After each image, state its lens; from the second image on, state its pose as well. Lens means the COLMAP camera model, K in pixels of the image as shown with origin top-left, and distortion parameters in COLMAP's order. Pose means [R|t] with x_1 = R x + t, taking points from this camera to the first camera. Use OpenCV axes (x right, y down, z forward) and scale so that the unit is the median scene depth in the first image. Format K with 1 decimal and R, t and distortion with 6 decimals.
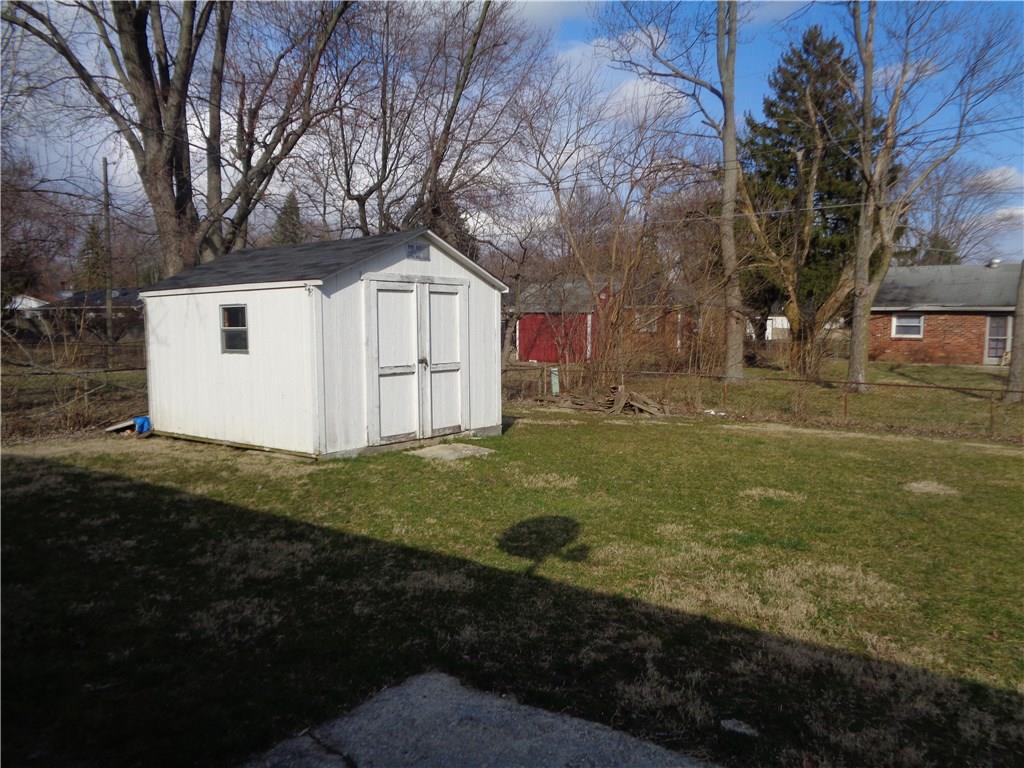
lens RADIAL K [[767.5, 0, 512.0], [0, 767.5, 384.0], [0, 0, 1]] dist [-0.000251, 0.003450]
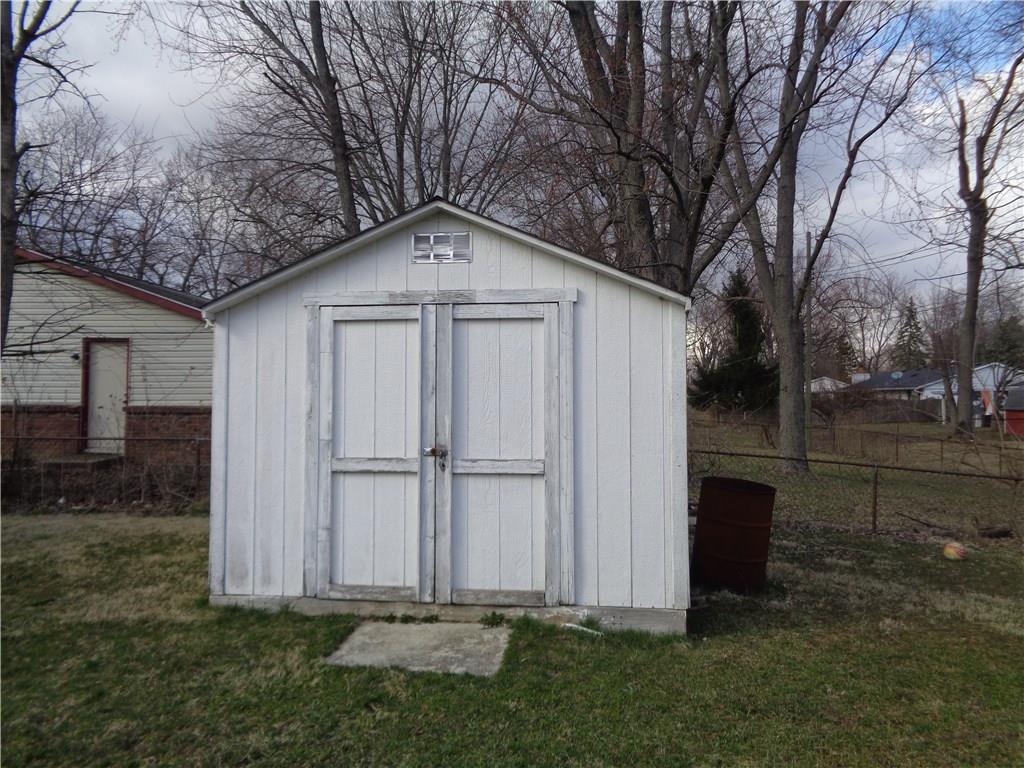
lens RADIAL K [[767.5, 0, 512.0], [0, 767.5, 384.0], [0, 0, 1]] dist [-0.000251, 0.003450]
pose [[0.510003, -0.024959, -0.859811, 0.362608], [-0.070640, 0.994987, -0.070784, -0.043105], [0.857267, 0.096837, 0.505683, 0.783603]]
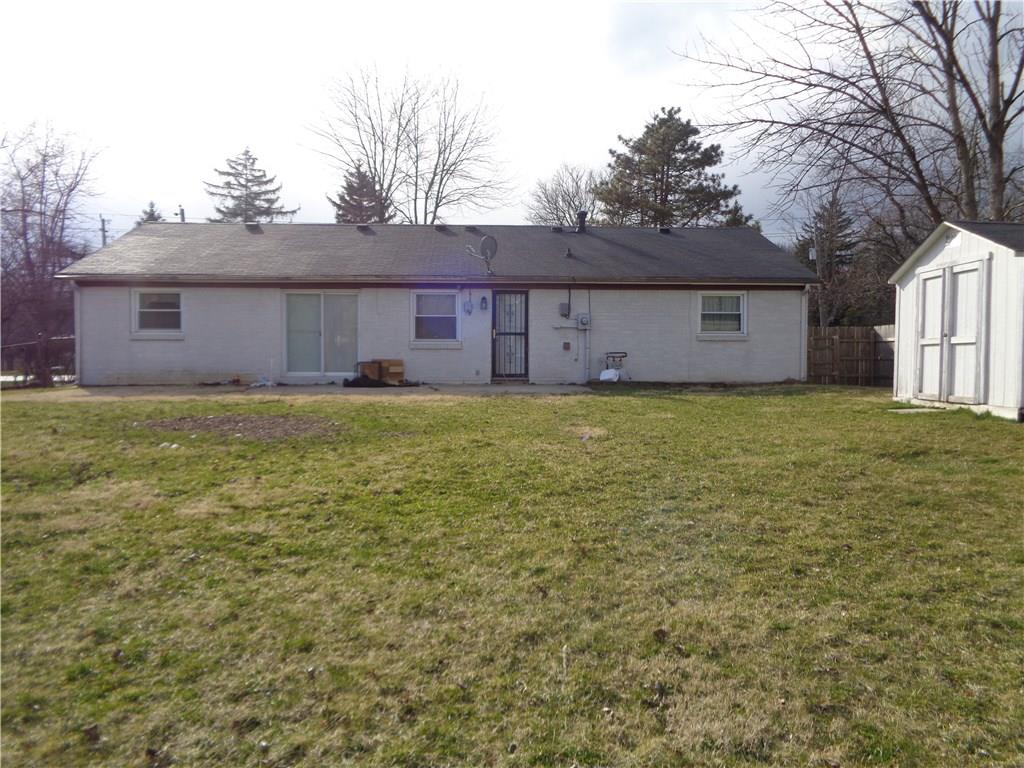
lens RADIAL K [[767.5, 0, 512.0], [0, 767.5, 384.0], [0, 0, 1]] dist [-0.000251, 0.003450]
pose [[-0.792945, 0.009494, -0.609219, 1.103716], [-0.050024, 0.995489, 0.080624, -0.016803], [0.607236, 0.094406, -0.788893, 1.525048]]
